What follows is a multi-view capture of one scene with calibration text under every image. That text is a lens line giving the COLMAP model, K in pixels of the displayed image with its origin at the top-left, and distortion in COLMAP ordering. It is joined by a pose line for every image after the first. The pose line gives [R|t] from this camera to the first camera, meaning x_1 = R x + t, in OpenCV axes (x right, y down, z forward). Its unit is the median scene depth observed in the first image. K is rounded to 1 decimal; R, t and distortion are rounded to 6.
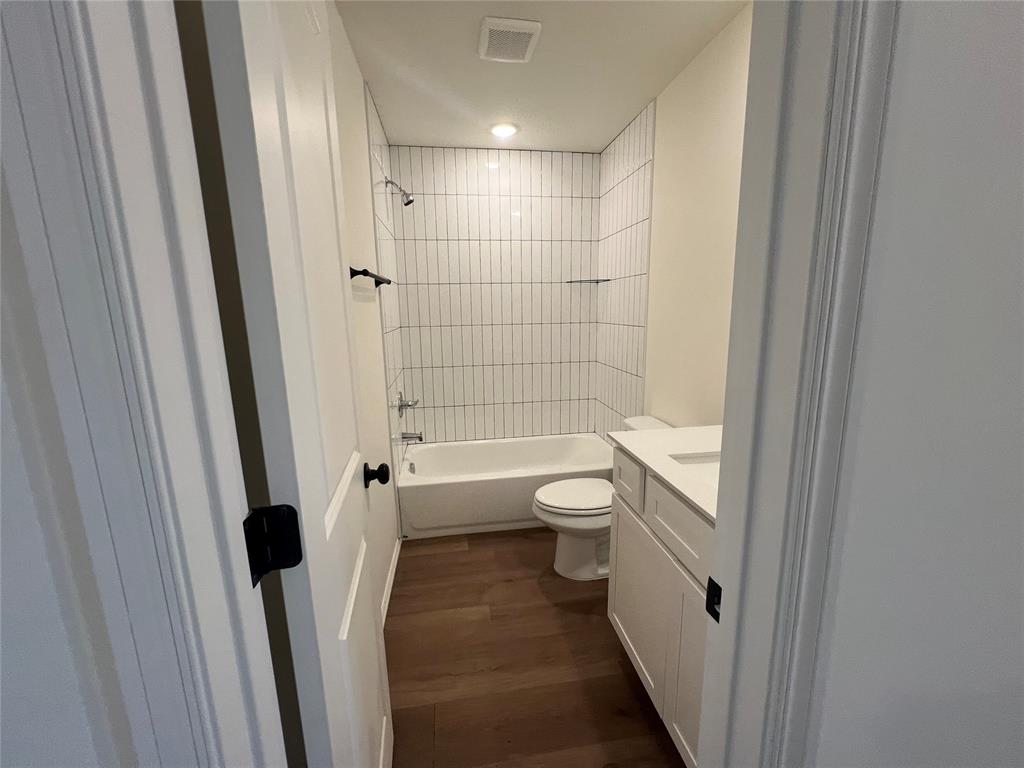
lens RADIAL K [[410.8, 0, 509.5], [0, 410.8, 381.1], [0, 0, 1]] dist [-0.003488, 0.000014]
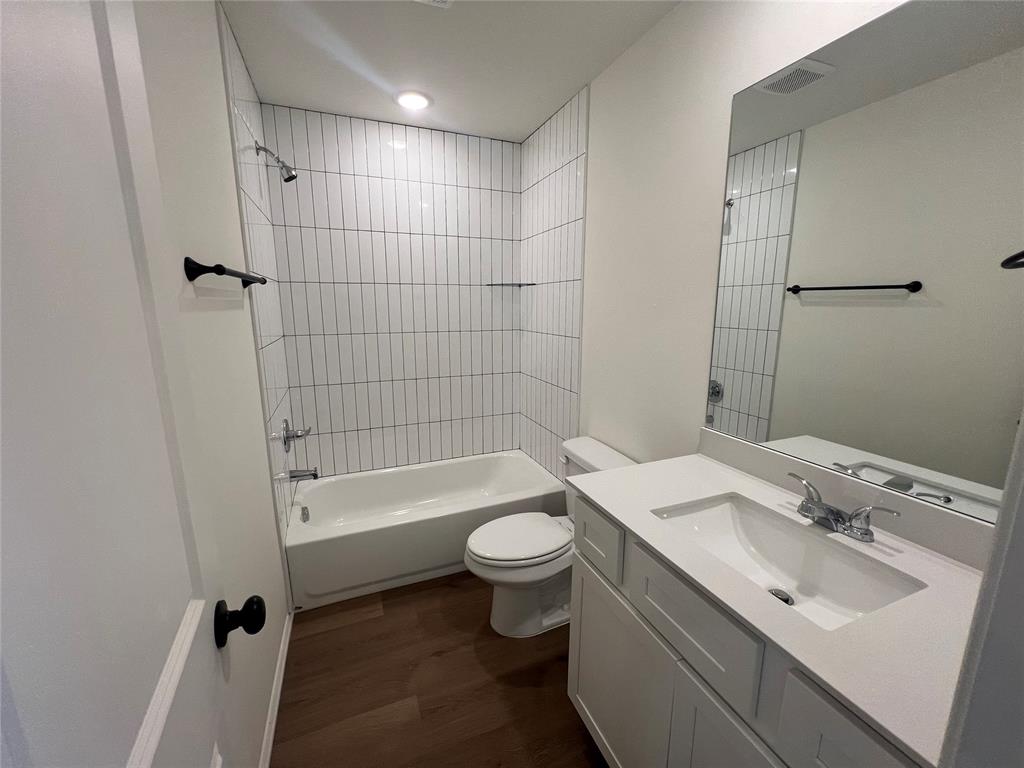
lens RADIAL K [[410.8, 0, 509.5], [0, 410.8, 381.1], [0, 0, 1]] dist [-0.003488, 0.000014]
pose [[0.971966, -0.026932, 0.233572, -0.032709], [0.025753, 0.999636, 0.008096, -0.045340], [-0.233705, -0.001854, 0.972306, 0.143315]]
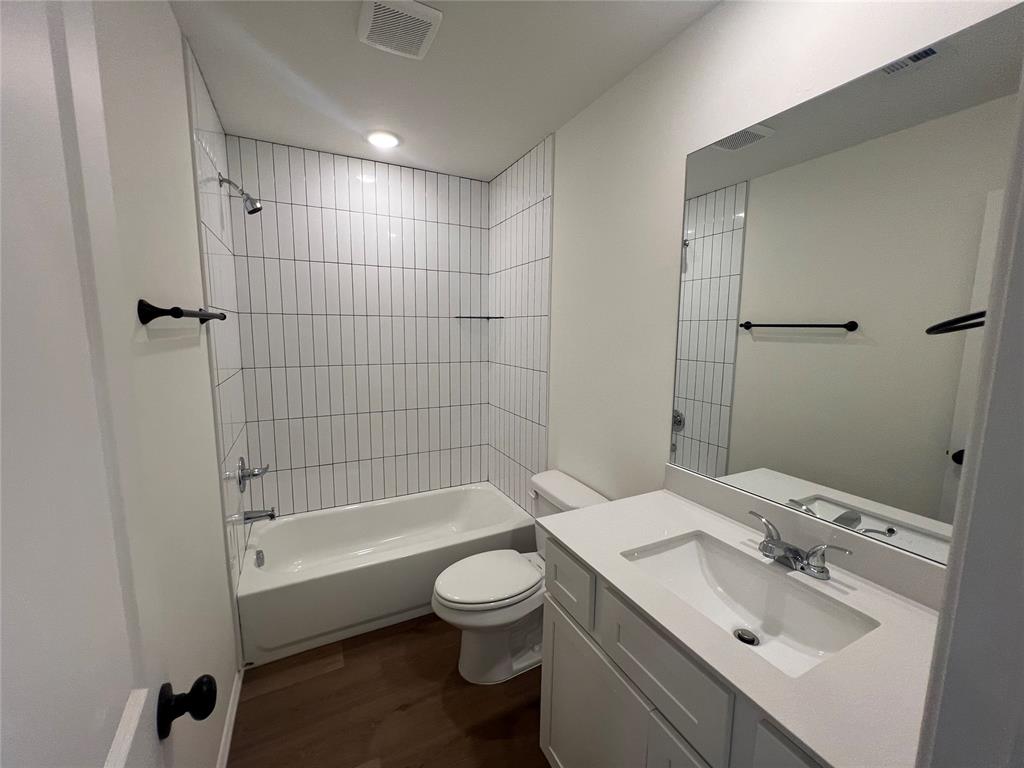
lens RADIAL K [[410.8, 0, 509.5], [0, 410.8, 381.1], [0, 0, 1]] dist [-0.003488, 0.000014]
pose [[0.950095, -0.013178, 0.311682, -0.035818], [0.029641, 0.998401, -0.048141, -0.065489], [-0.310549, 0.054977, 0.948966, 0.142140]]
